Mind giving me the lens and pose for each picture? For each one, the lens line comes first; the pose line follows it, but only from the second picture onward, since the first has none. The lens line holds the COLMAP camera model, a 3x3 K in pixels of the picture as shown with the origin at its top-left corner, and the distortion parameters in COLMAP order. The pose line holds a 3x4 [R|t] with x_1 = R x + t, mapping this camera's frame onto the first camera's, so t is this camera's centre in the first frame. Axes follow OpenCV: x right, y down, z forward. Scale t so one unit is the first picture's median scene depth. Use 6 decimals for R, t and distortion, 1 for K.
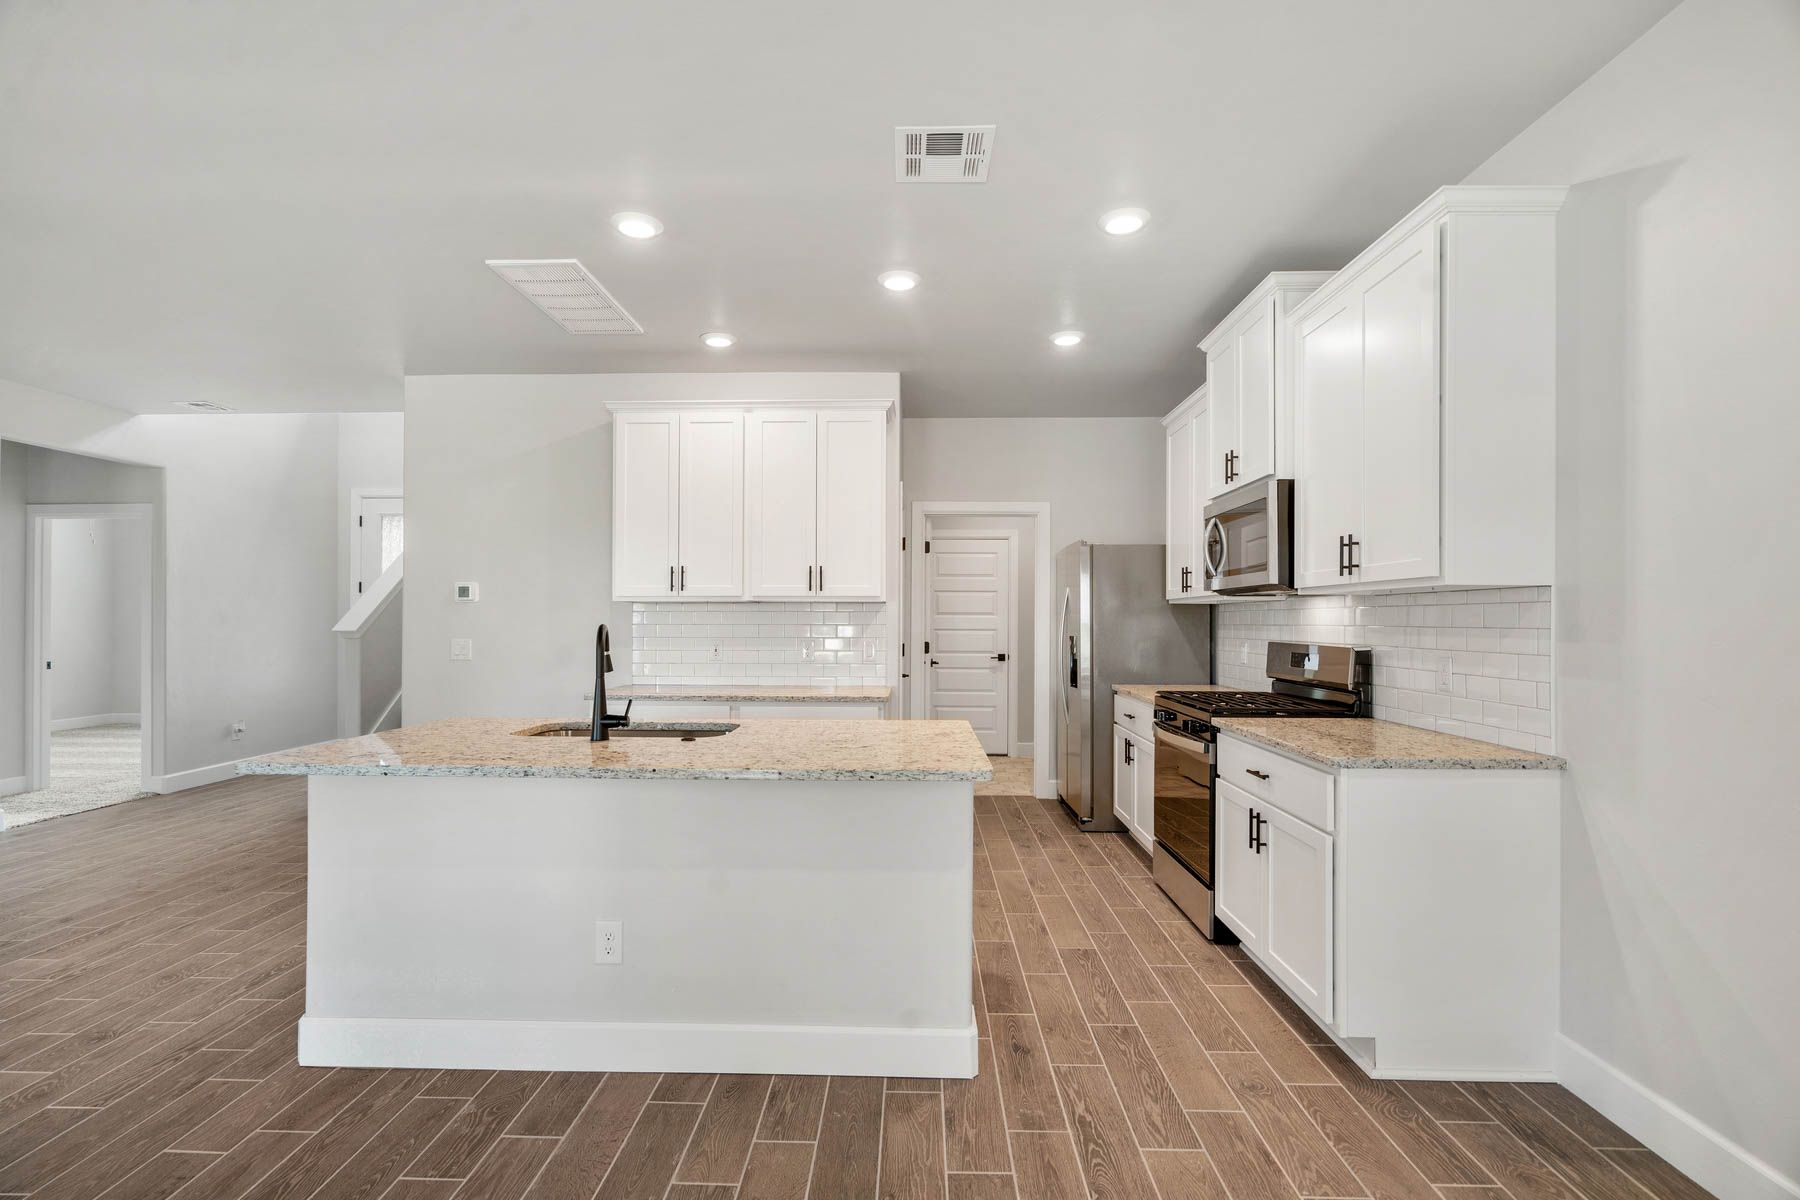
lens RADIAL K [[816.2, 0, 894.2], [0, 816.2, 613.8], [0, 0, 1]] dist [0.002519, 0.000430]
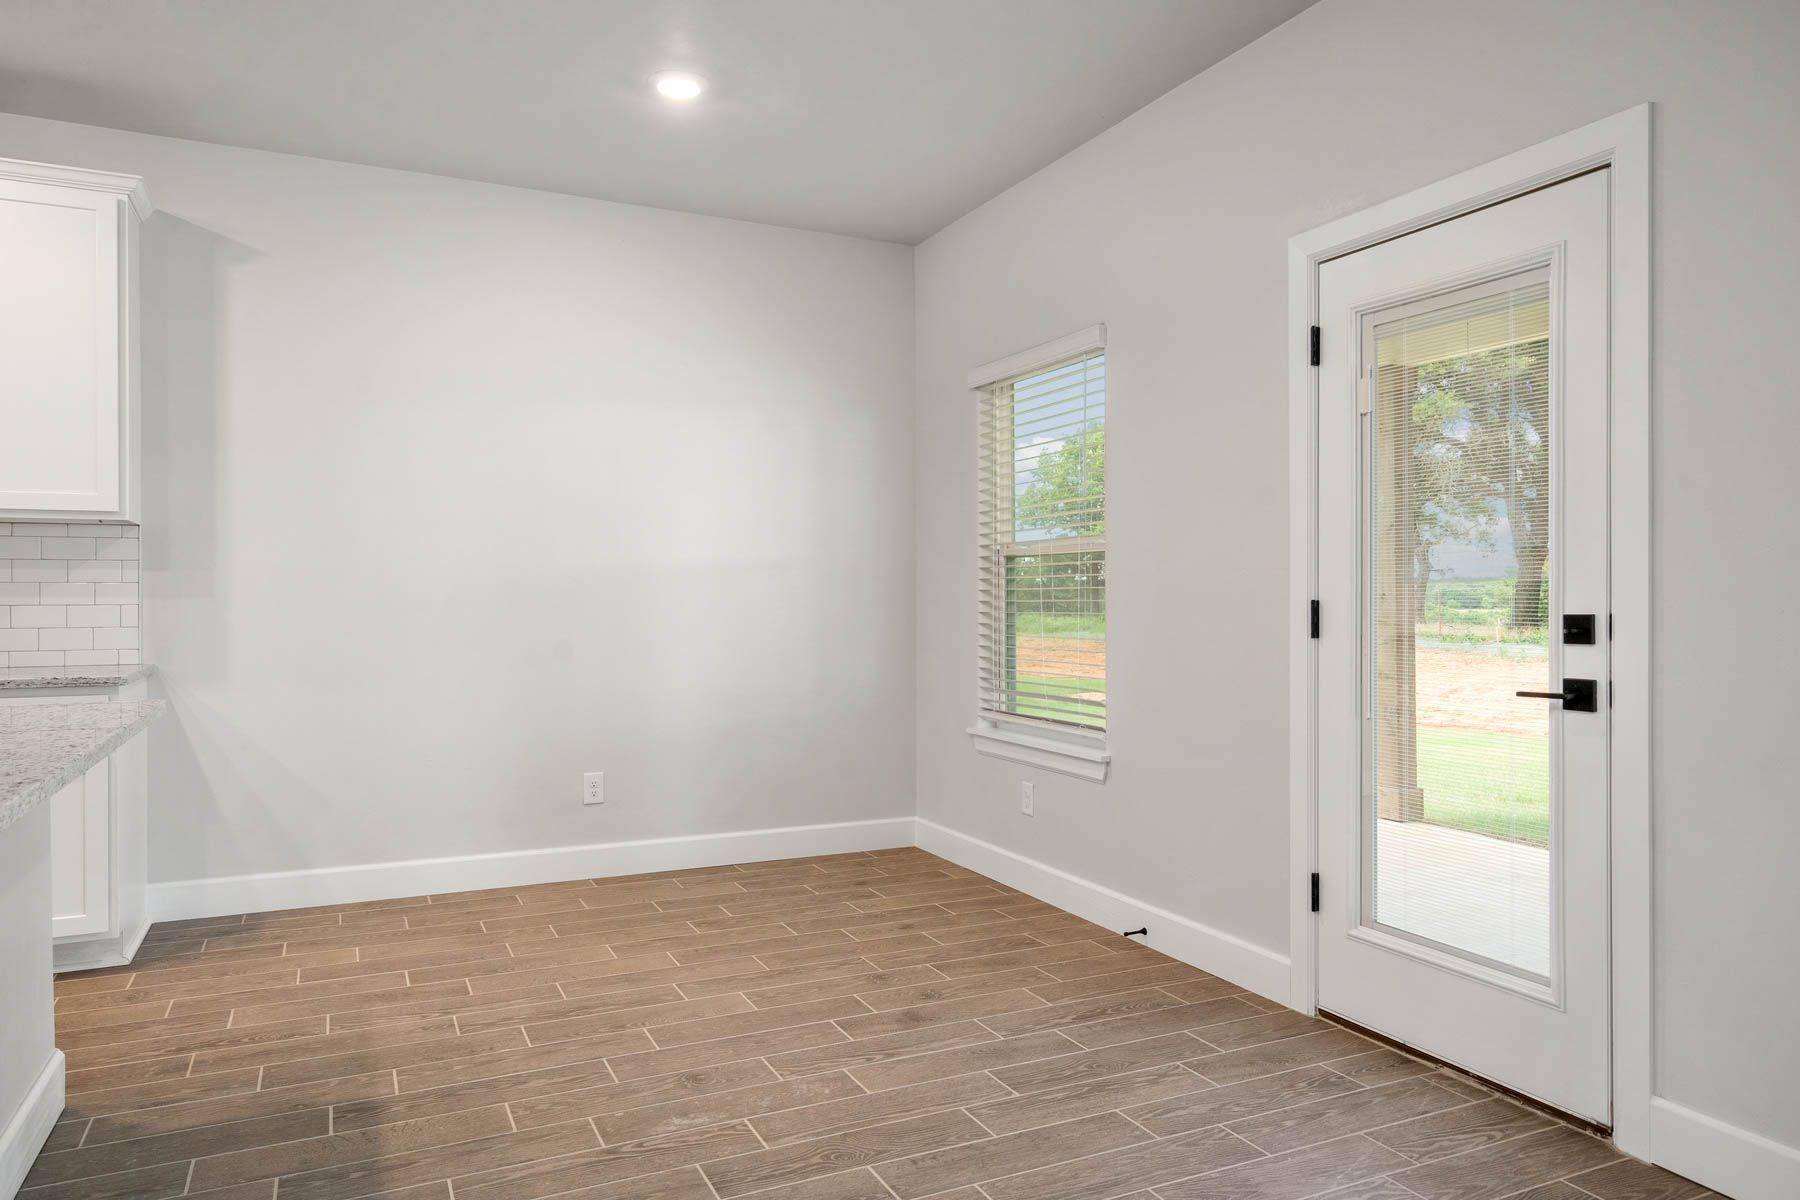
lens RADIAL K [[1173.4, 0, 900.0], [0, 1173.4, 600.0], [0, 0, 1]] dist [-0.000449, -0.000194]
pose [[-0.460509, -0.002786, 0.887651, -1.374258], [-0.001540, 0.999996, 0.002340, 0.076986], [-0.887654, -0.000289, -0.460511, 0.856445]]
